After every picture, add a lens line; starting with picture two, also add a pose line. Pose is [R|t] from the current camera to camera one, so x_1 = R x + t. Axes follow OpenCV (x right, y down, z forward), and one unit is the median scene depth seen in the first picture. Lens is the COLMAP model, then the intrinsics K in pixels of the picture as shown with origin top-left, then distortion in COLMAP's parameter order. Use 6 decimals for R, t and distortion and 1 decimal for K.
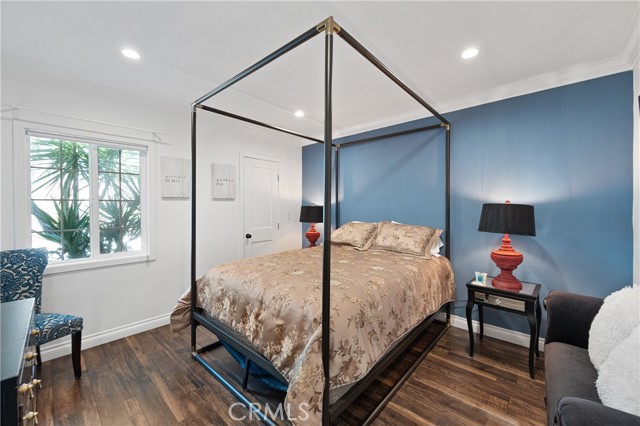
lens RADIAL K [[255.9, 0, 318.9], [0, 255.9, 209.2], [0, 0, 1]] dist [0.003582, -0.000158]
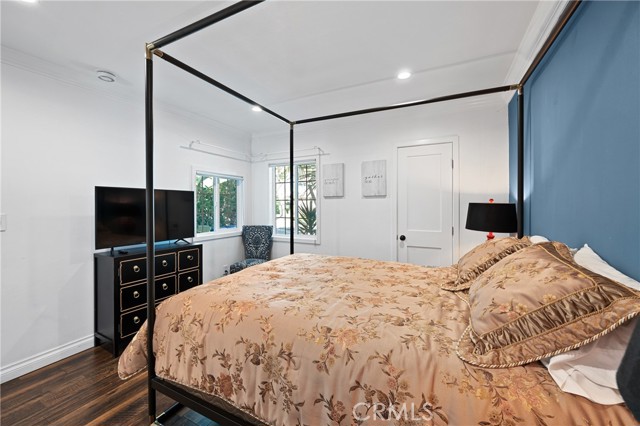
lens RADIAL K [[255.9, 0, 318.8], [0, 255.9, 208.4], [0, 0, 1]] dist [0.003582, -0.000158]
pose [[0.261926, 0.015302, -0.964967, 0.524534], [-0.012168, 0.999847, 0.012552, -0.002717], [0.965011, 0.008454, 0.262072, 0.538810]]
